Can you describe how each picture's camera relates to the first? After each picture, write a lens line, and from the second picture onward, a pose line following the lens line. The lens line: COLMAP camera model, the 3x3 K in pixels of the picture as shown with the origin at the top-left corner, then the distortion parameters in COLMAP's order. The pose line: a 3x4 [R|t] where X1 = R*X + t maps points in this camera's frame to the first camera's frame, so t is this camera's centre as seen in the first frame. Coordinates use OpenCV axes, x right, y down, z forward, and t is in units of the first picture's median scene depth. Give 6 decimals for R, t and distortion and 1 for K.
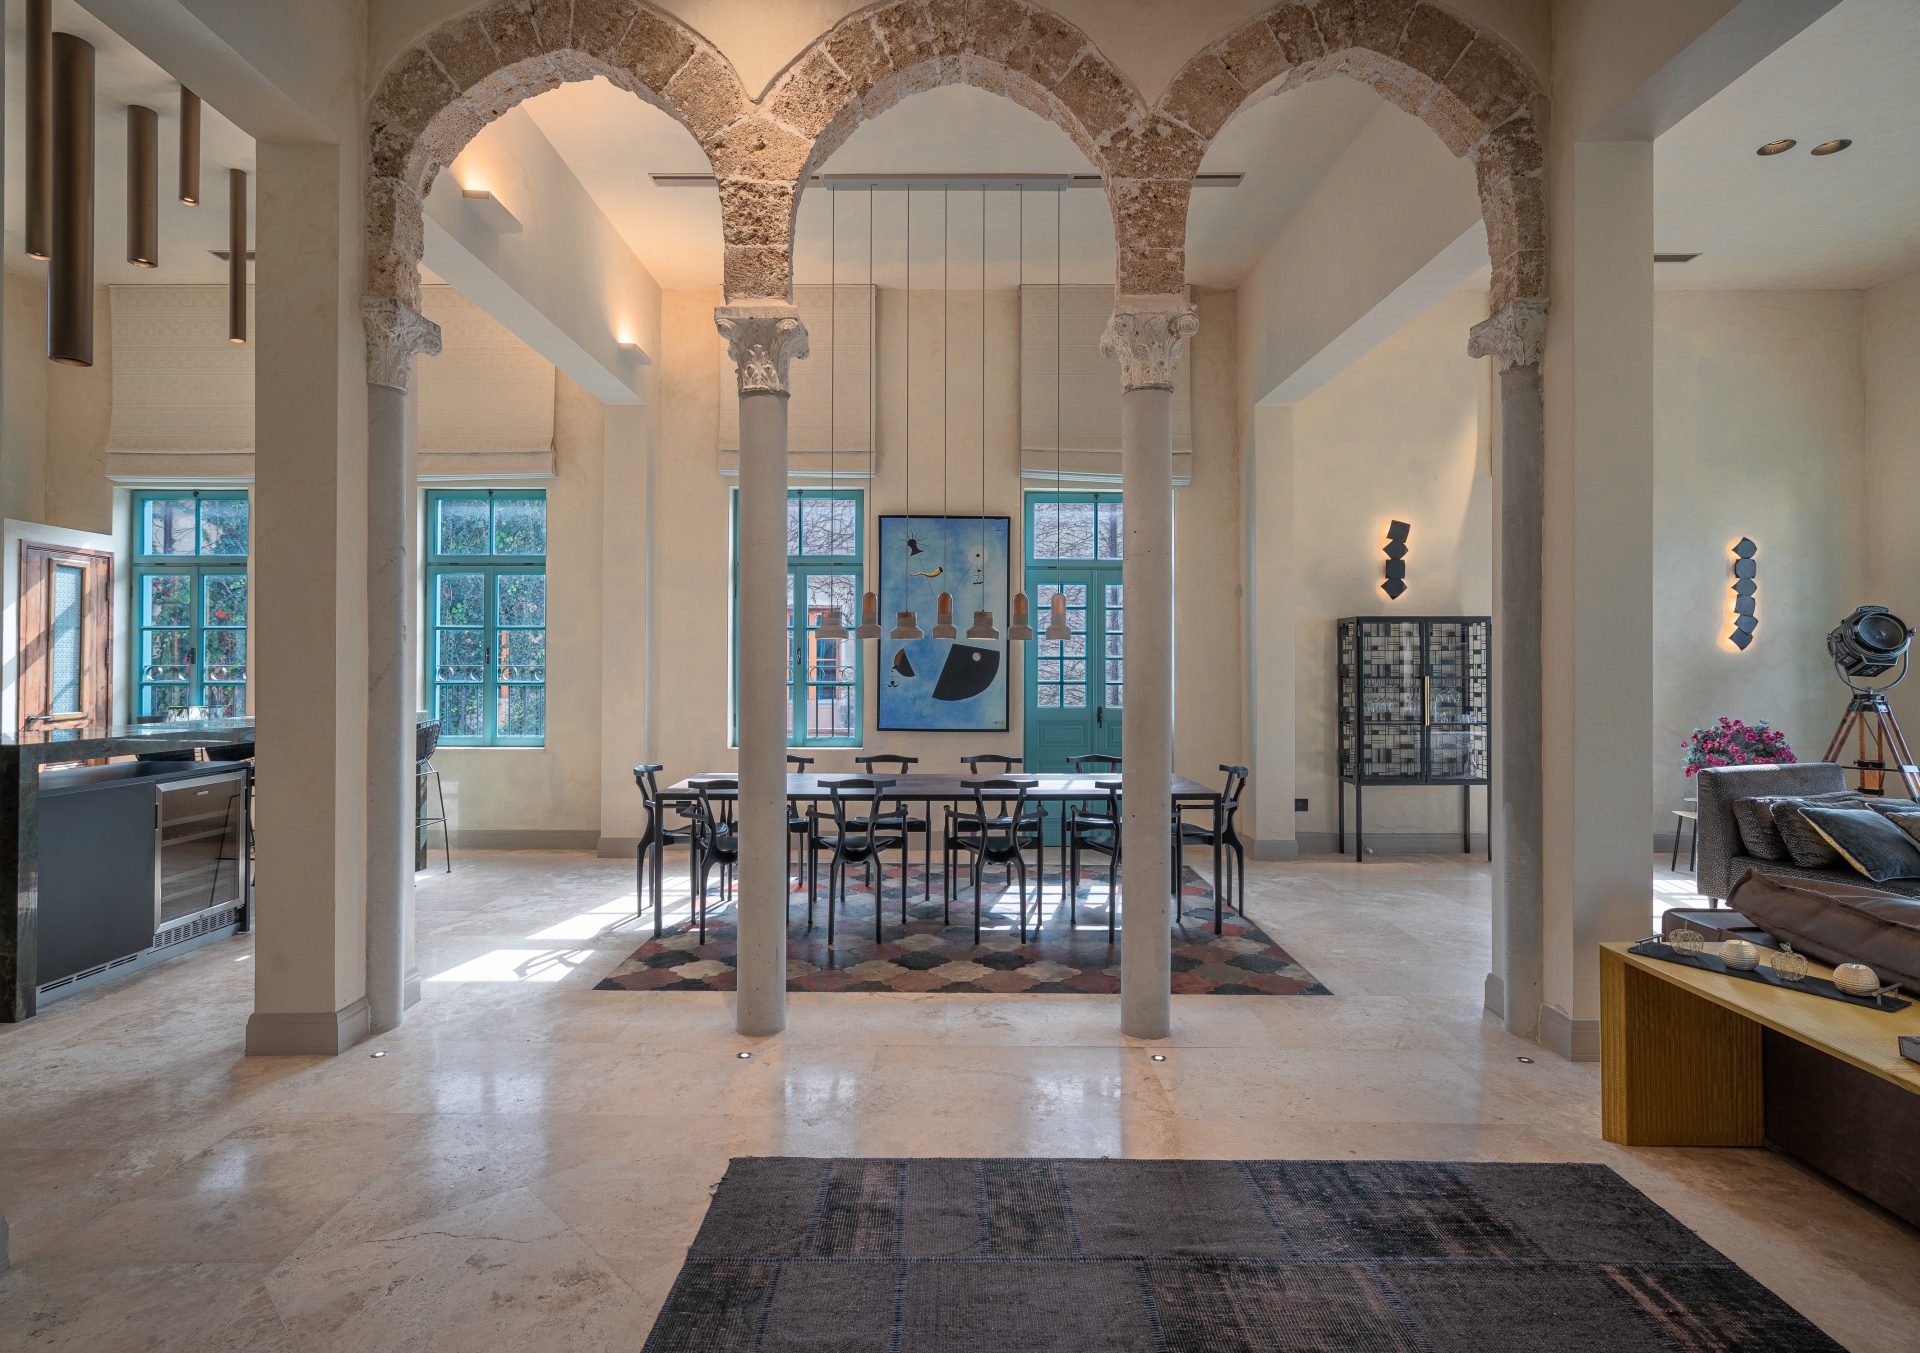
lens RADIAL K [[999.1, 0, 952.4], [0, 999.1, 657.9], [0, 0, 1]] dist [-0.000180, 0.000641]
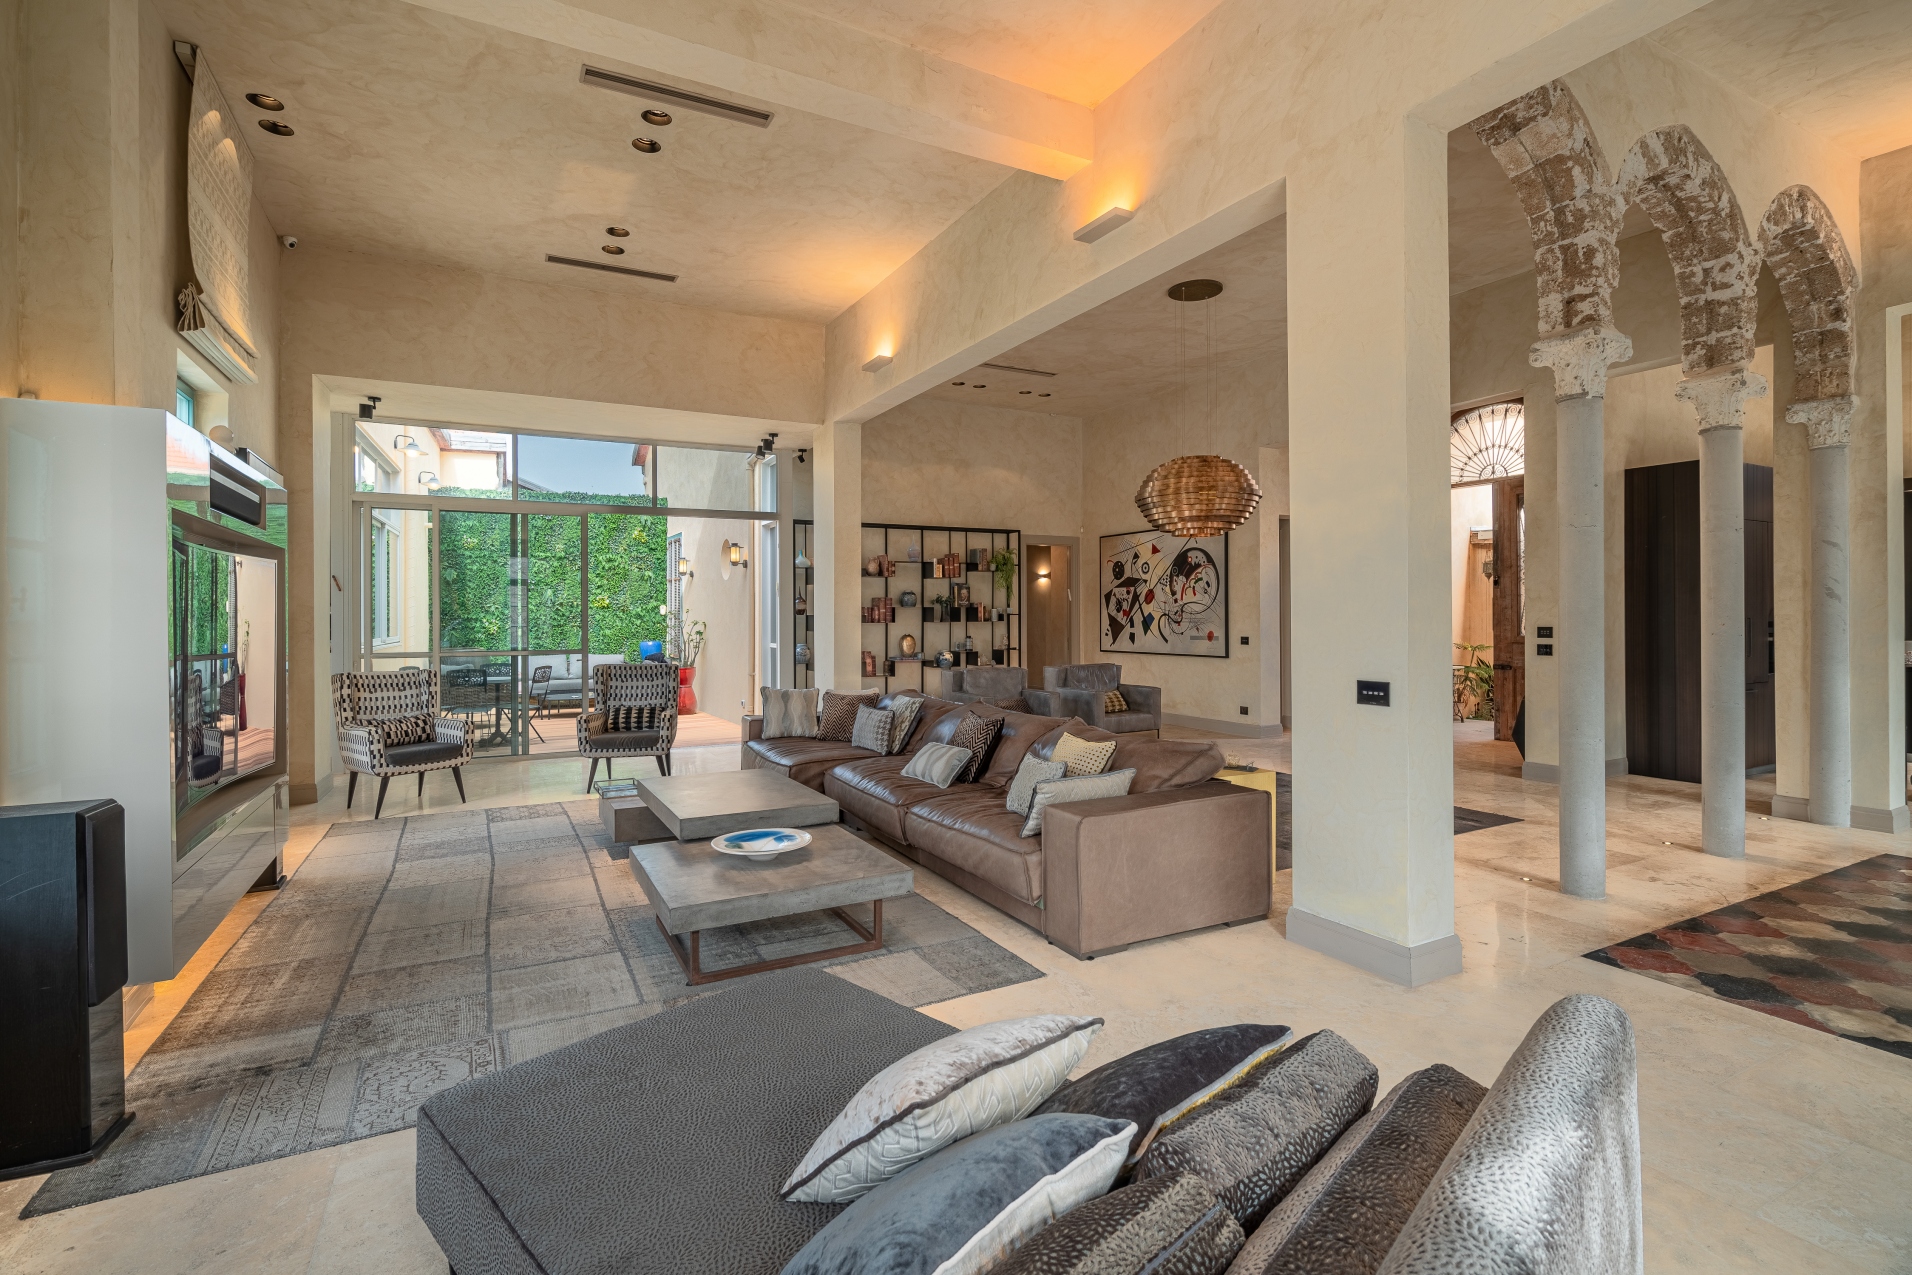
lens RADIAL K [[878.5, 0, 944.0], [0, 878.5, 616.9], [0, 0, 1]] dist [-0.002188, 0.001754]
pose [[-0.882396, 0.003809, -0.470493, 1.475041], [0.007801, 0.999948, -0.006536, 0.015519], [0.470443, -0.009438, -0.882380, 1.636620]]
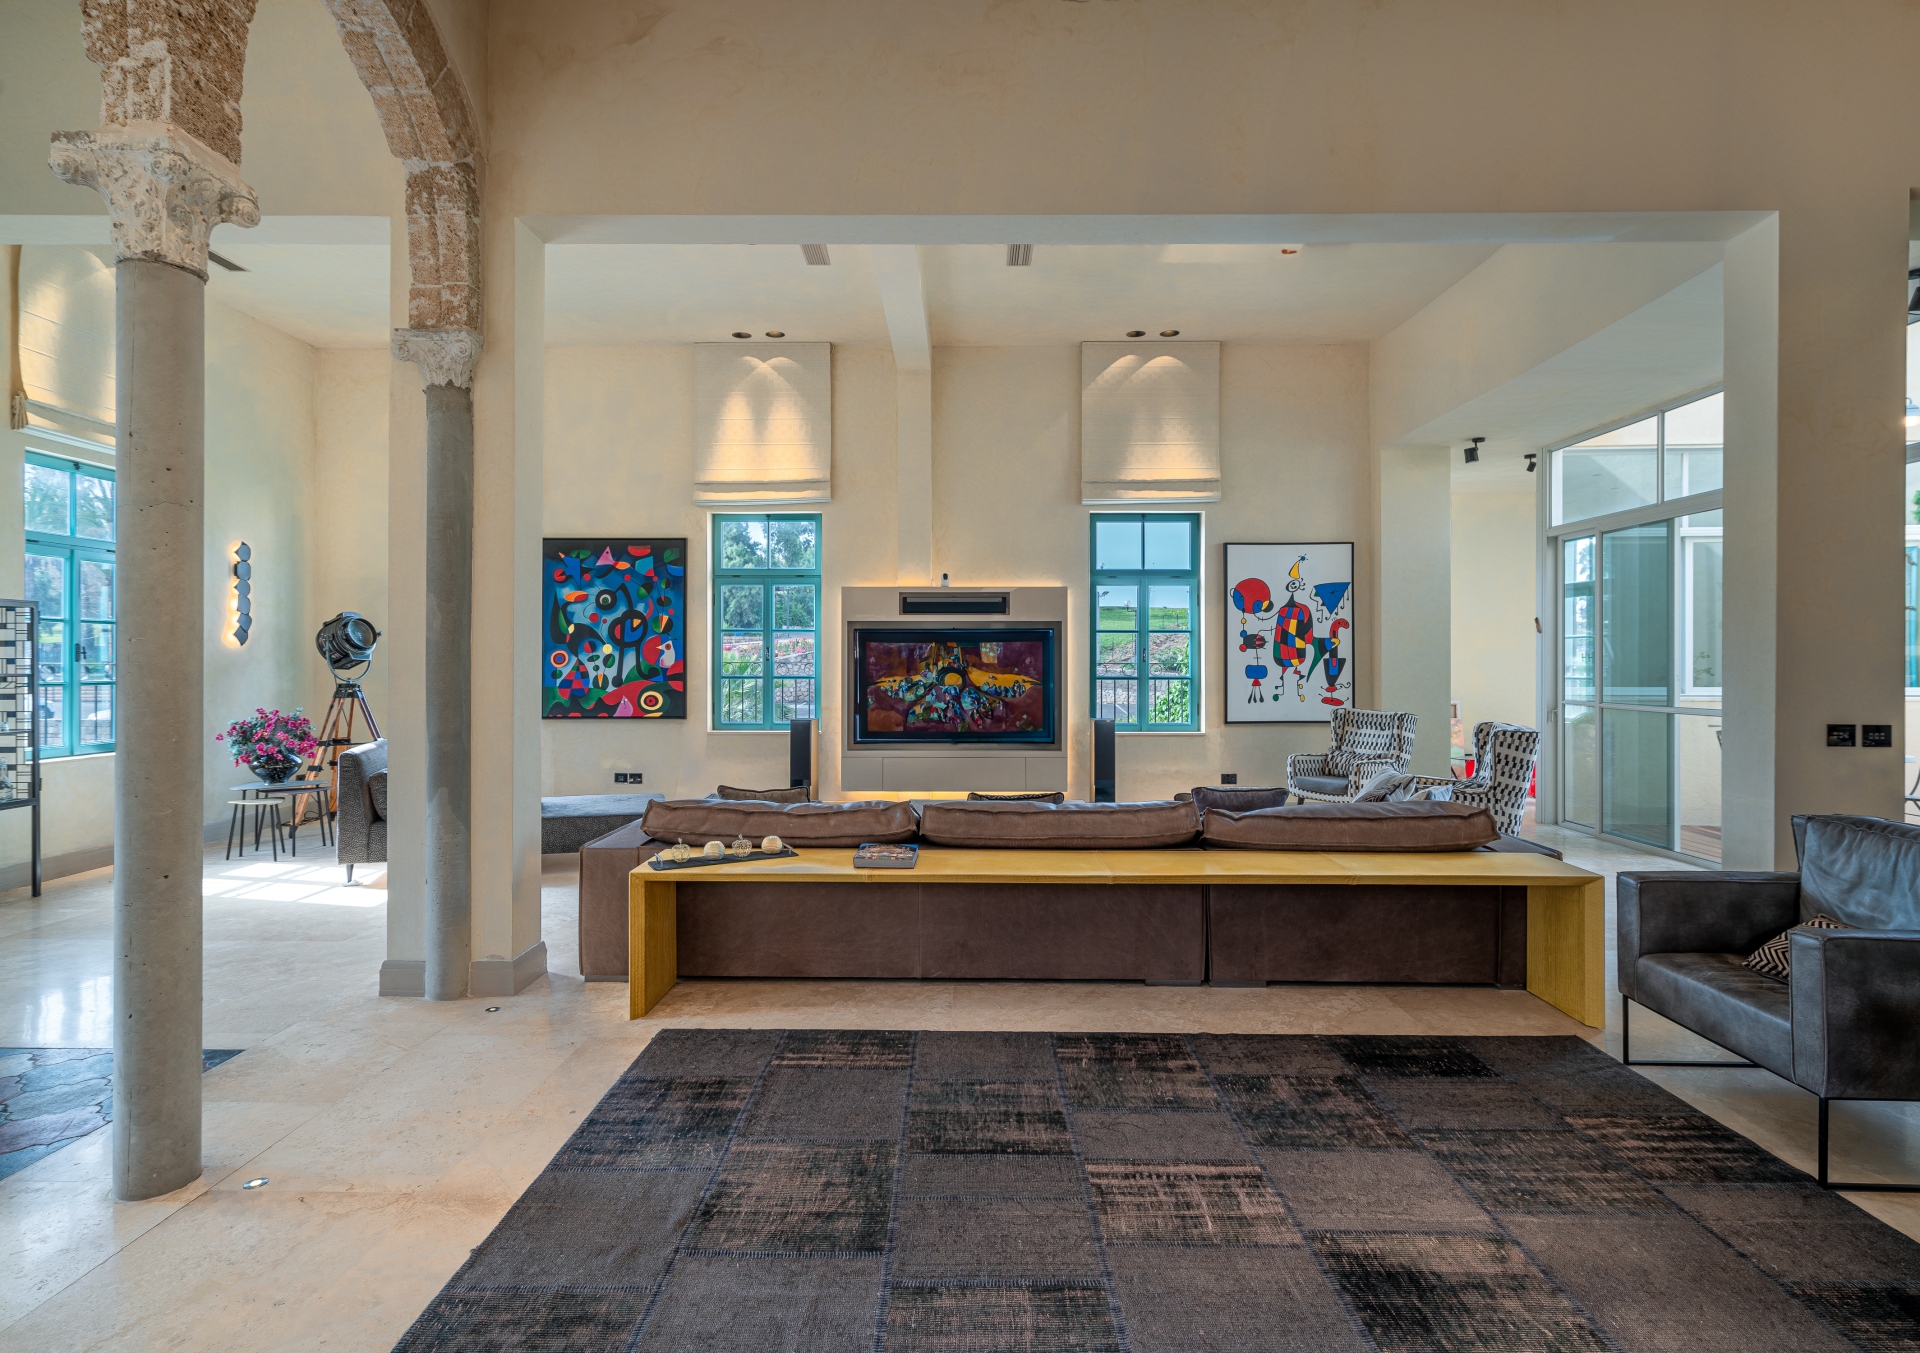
lens RADIAL K [[969.7, 0, 950.4], [0, 969.7, 659.0], [0, 0, 1]] dist [-0.001220, 0.001789]
pose [[0.009482, 0.001268, 0.999954, -0.489060], [-0.007336, 0.999972, -0.001198, 0.003468], [-0.999928, -0.007325, 0.009492, 0.447793]]
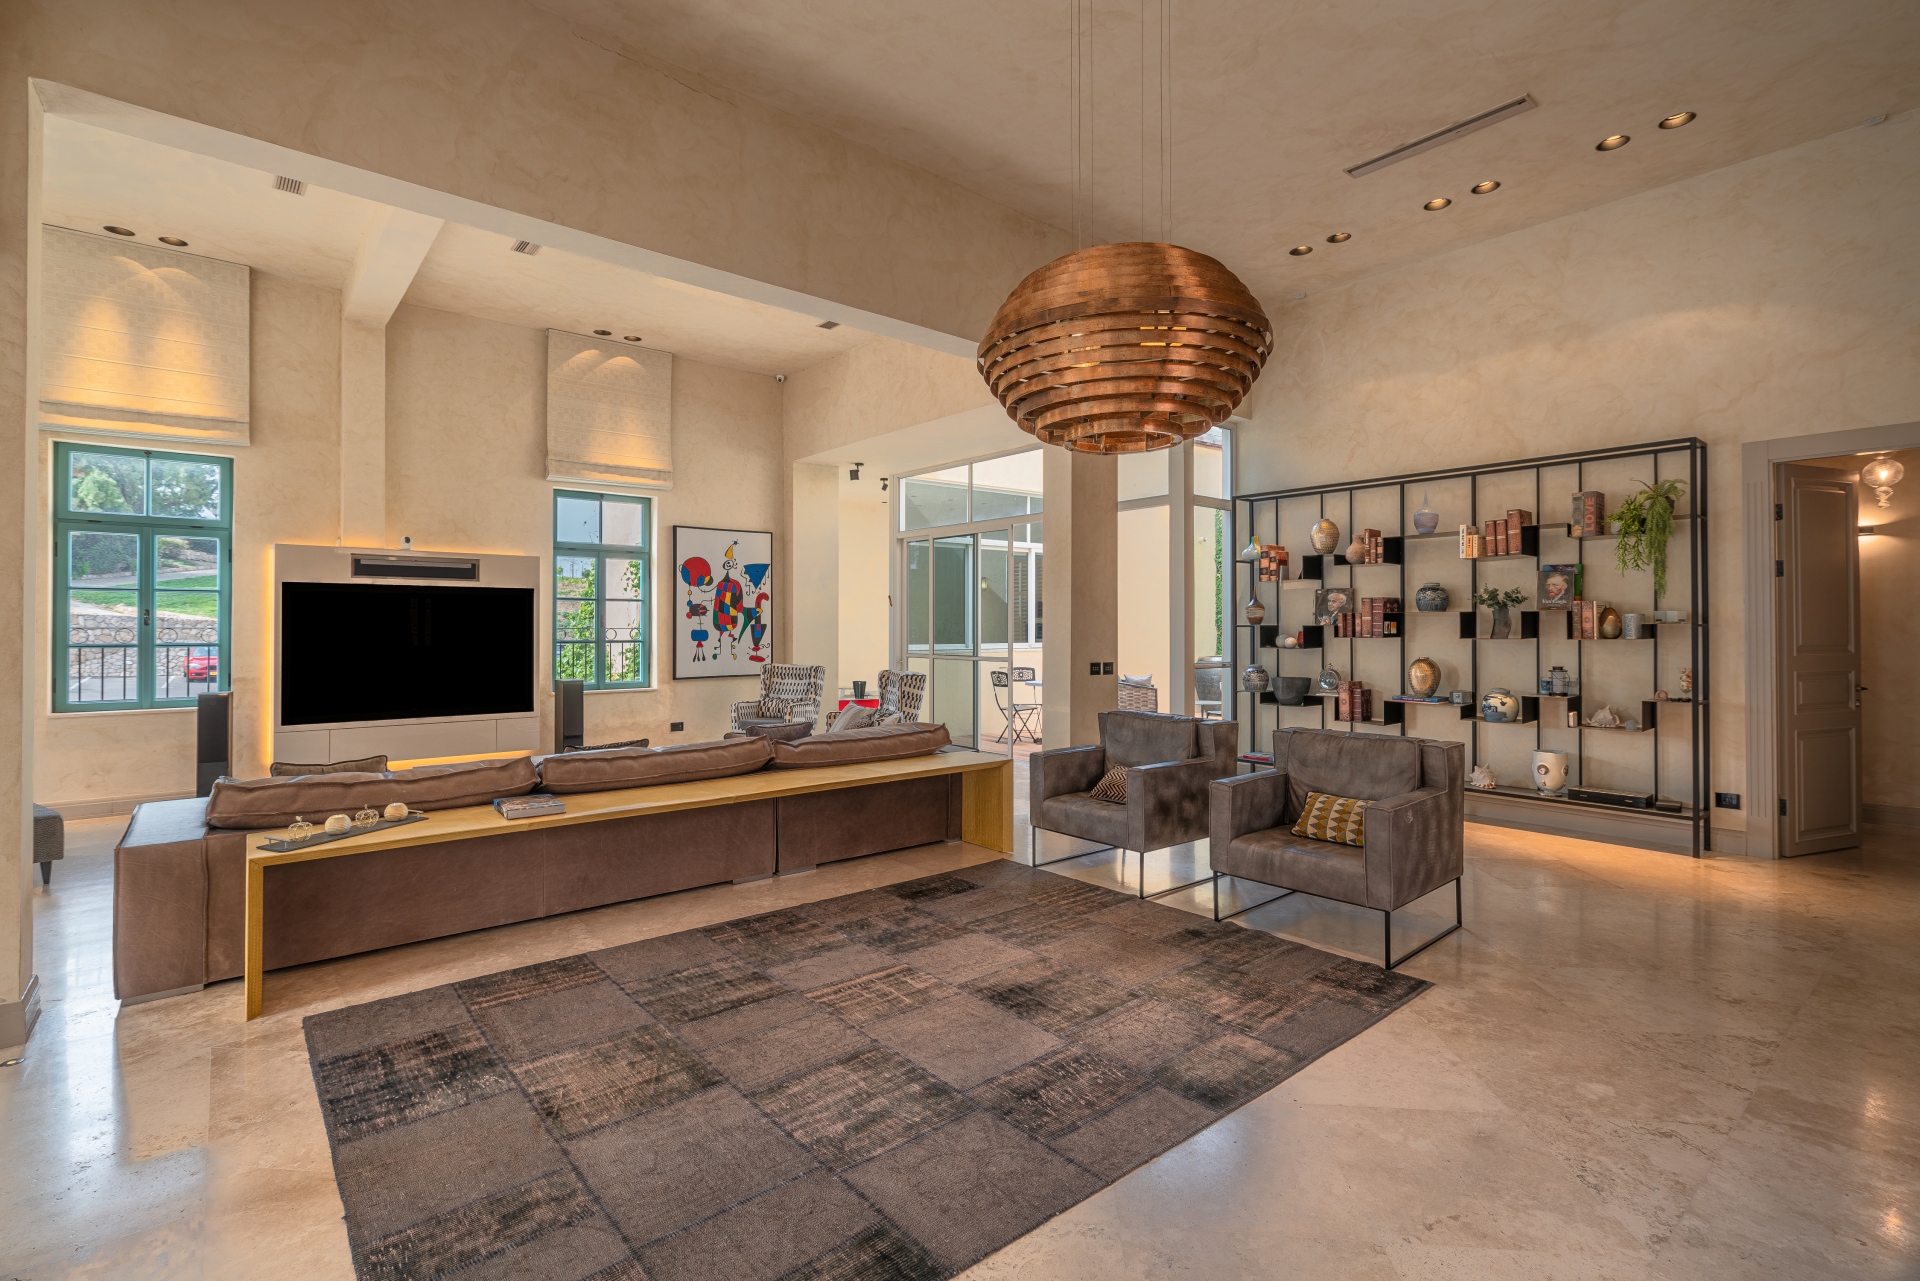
lens RADIAL K [[882.1, 0, 948.0], [0, 882.1, 619.8], [0, 0, 1]] dist [-0.002188, 0.001754]
pose [[-0.642535, 0.003563, 0.766248, -0.552718], [-0.007175, 0.999917, -0.010666, 0.003385], [-0.766223, -0.012351, -0.642456, 0.818396]]
